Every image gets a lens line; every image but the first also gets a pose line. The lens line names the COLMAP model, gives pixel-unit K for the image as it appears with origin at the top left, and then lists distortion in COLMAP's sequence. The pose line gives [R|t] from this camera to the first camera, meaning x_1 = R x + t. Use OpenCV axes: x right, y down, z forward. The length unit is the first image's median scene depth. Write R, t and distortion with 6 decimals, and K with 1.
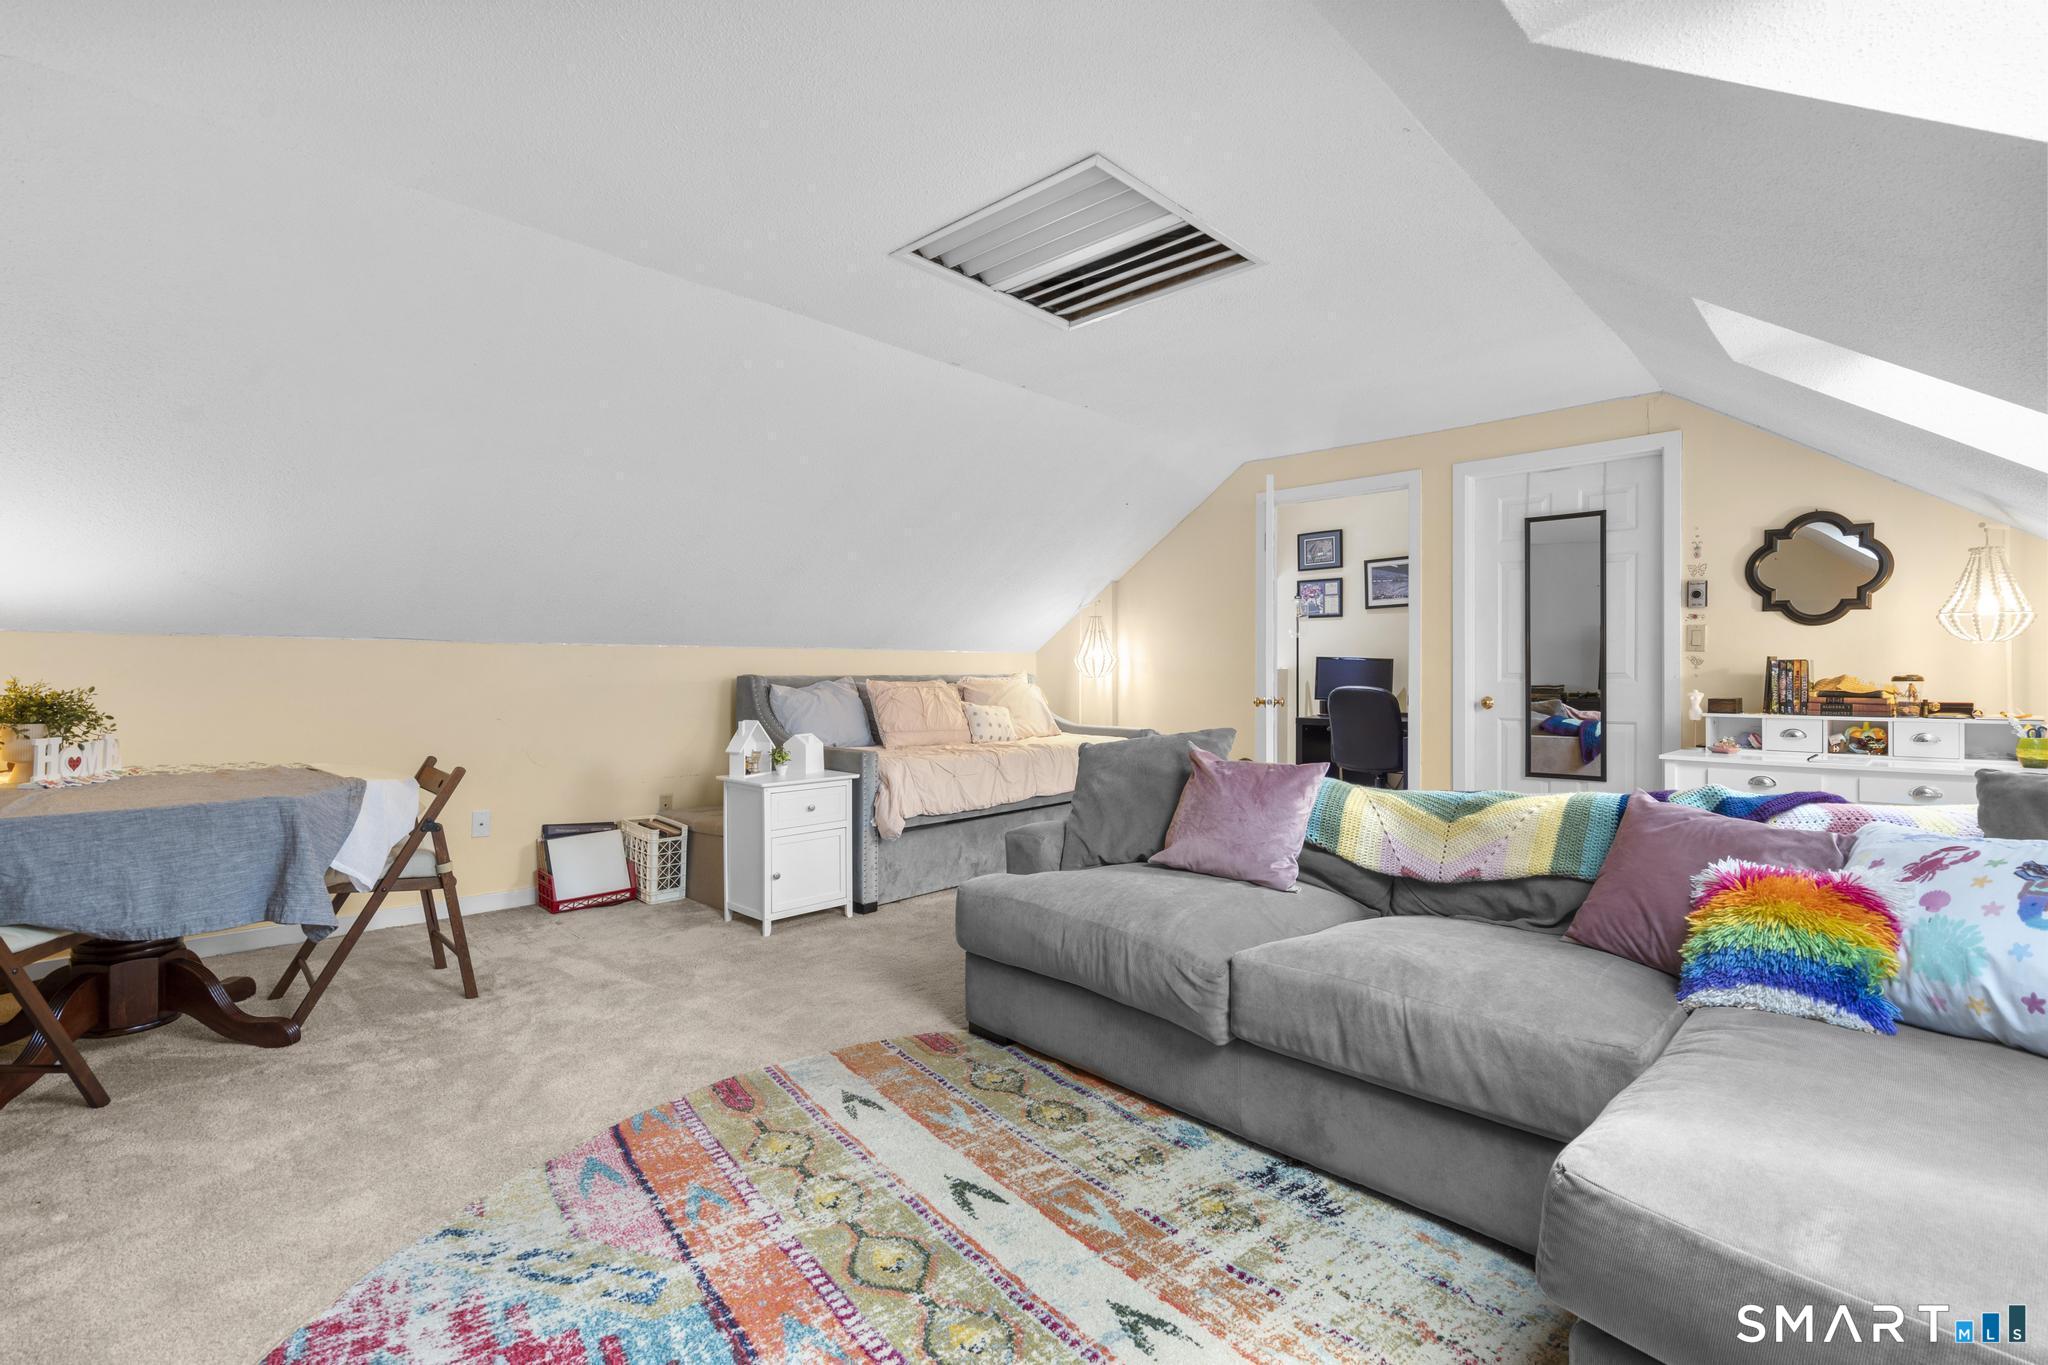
lens RADIAL K [[929.6, 0, 1038.3], [0, 929.6, 683.0], [0, 0, 1]] dist [-0.003785, 0.000858]
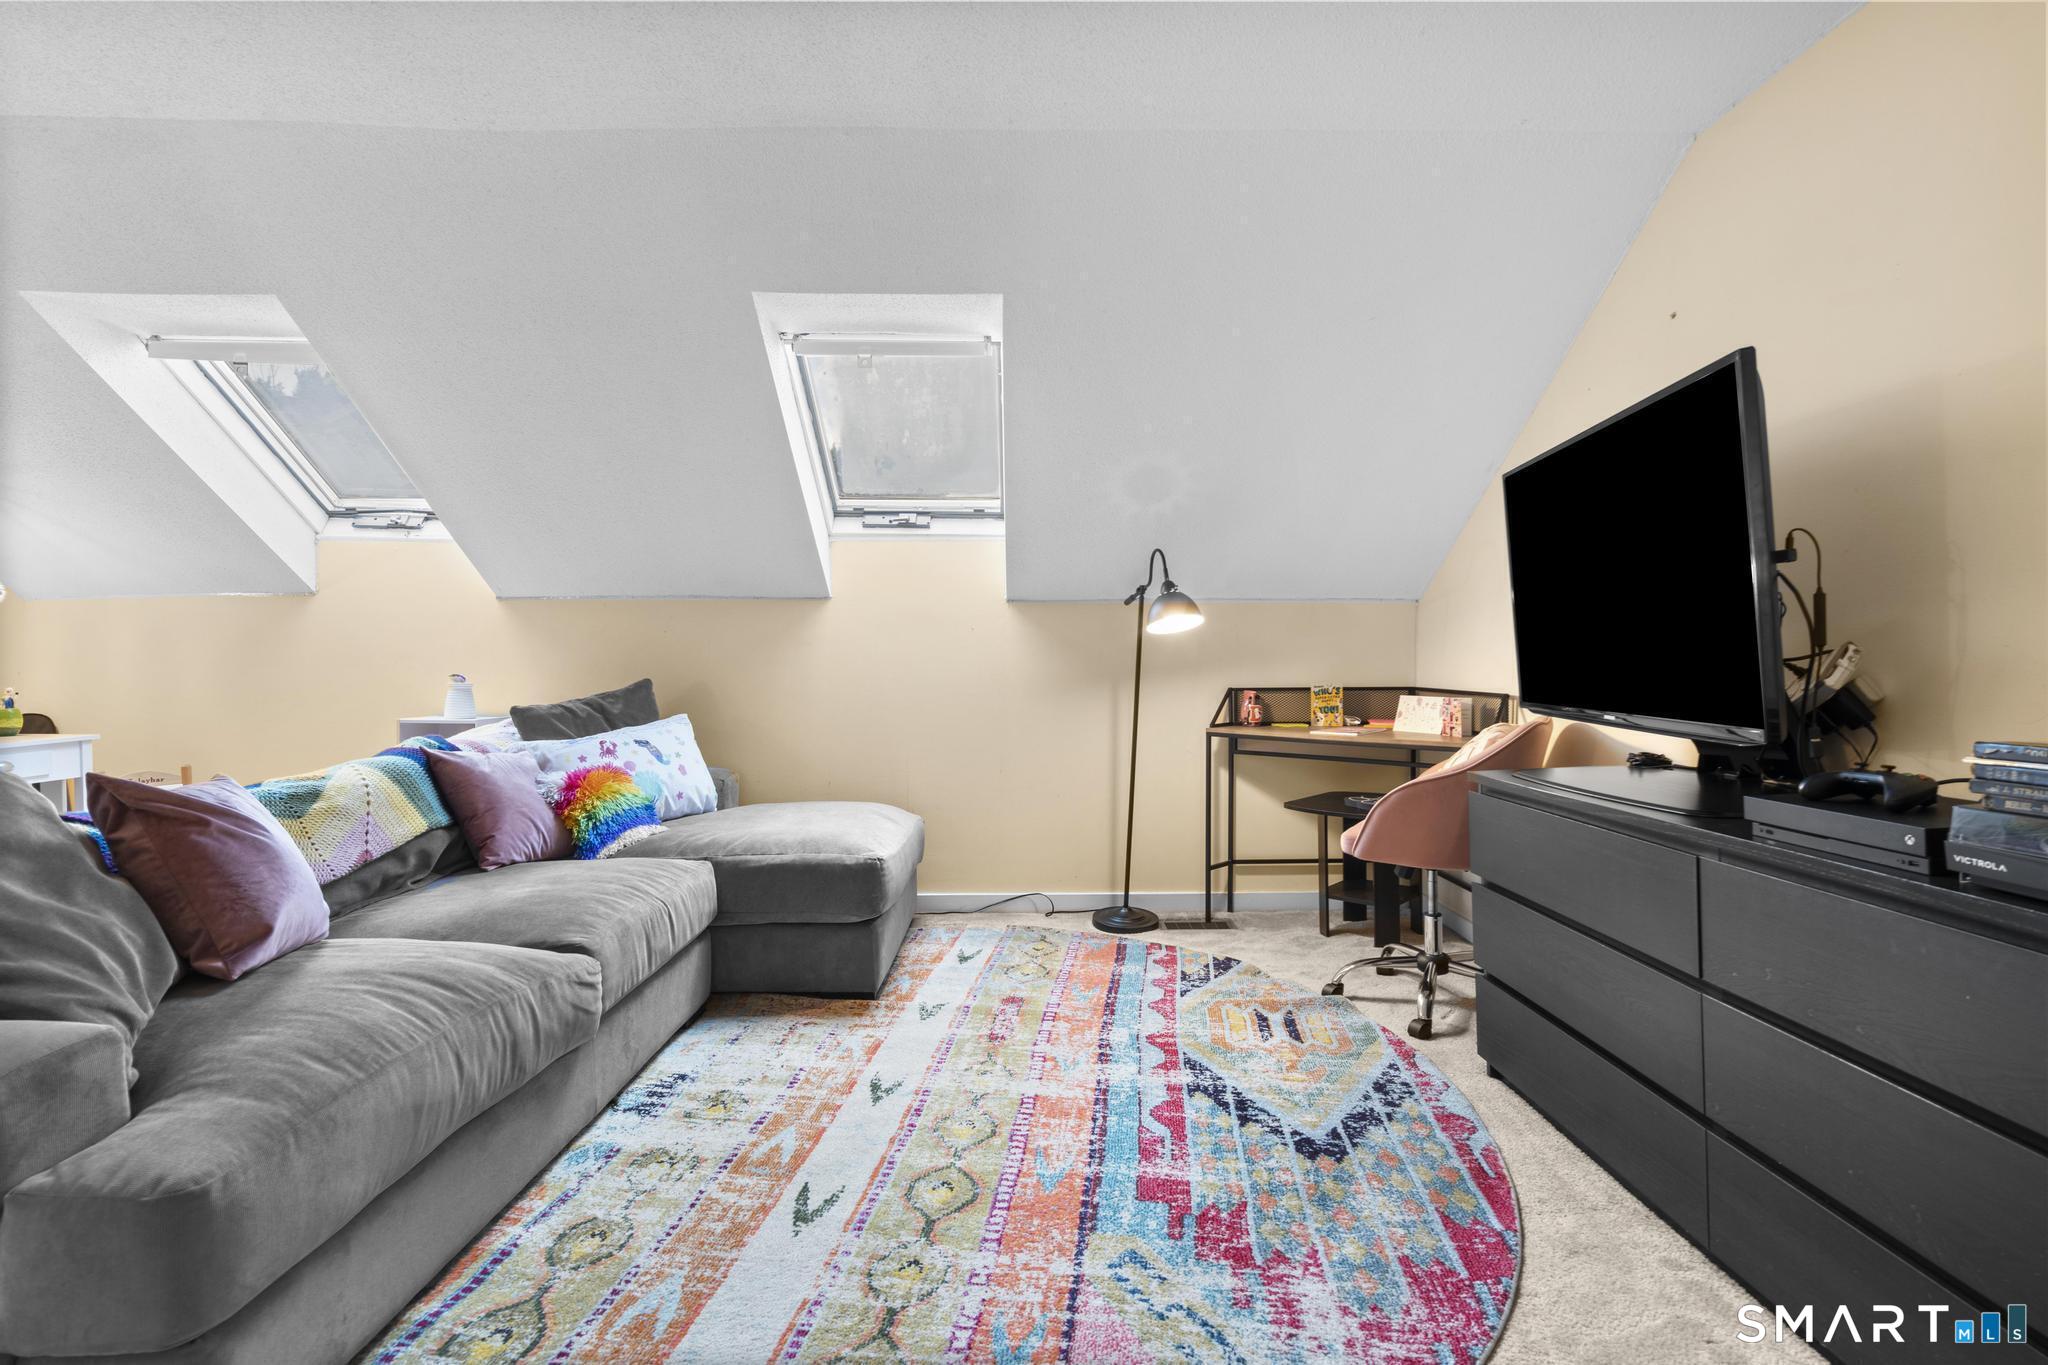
lens RADIAL K [[974.7, 0, 1047.6], [0, 974.7, 676.0], [0, 0, 1]] dist [-0.000951, 0.001838]
pose [[-0.717717, -0.015924, 0.696152, -0.876863], [0.003021, 0.999658, 0.025982, -0.006824], [-0.696328, 0.020750, -0.717424, 1.460903]]
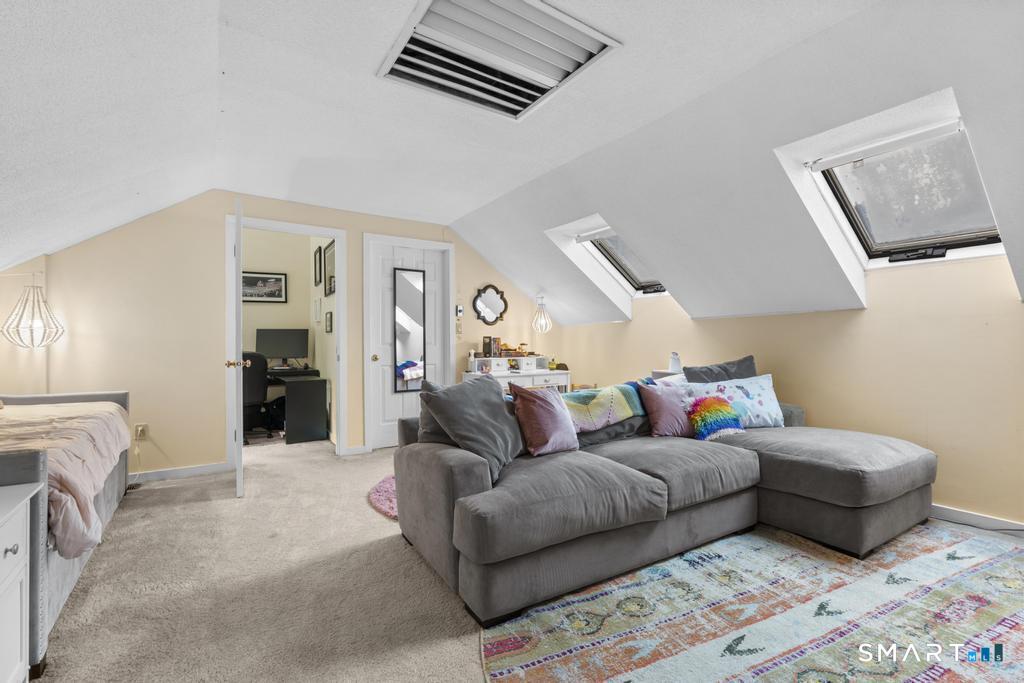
lens RADIAL K [[464.8, 0, 511.4], [0, 464.8, 341.2], [0, 0, 1]] dist [-0.003785, 0.000858]
pose [[0.217670, 0.004402, 0.976012, -0.950161], [0.011404, 0.999910, -0.007053, -0.007776], [-0.975956, 0.012666, 0.217601, 1.162730]]
